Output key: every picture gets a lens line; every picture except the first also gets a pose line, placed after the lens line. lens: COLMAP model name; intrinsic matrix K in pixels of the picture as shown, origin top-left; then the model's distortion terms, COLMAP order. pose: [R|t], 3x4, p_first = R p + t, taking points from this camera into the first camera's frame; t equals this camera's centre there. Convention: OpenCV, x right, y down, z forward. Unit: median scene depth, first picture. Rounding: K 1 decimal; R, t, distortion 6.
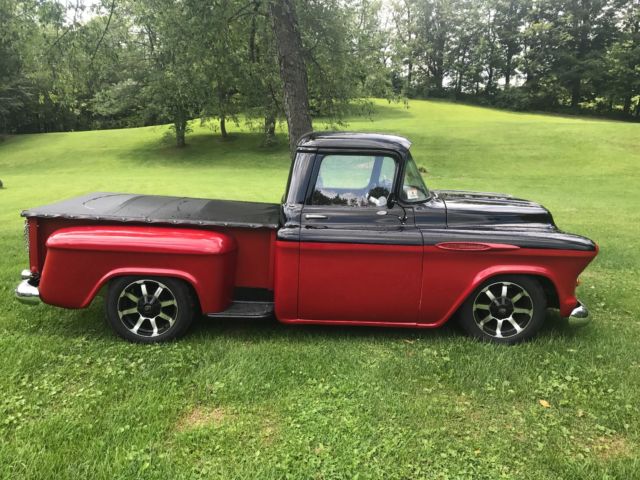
lens RADIAL K [[519.9, 0, 320.0], [0, 519.9, 240.0], [0, 0, 1]] dist [0.004325, -0.005572]
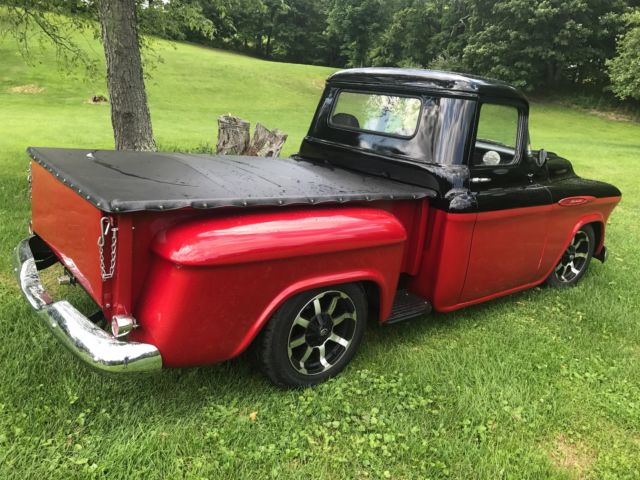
lens RADIAL K [[519.9, 0, 320.0], [0, 519.9, 240.0], [0, 0, 1]] dist [0.004325, -0.005572]
pose [[0.785894, -0.125532, 0.605485, -0.705935], [0.045108, 0.988207, 0.146331, -0.081058], [-0.616714, -0.087688, 0.782288, 0.482222]]
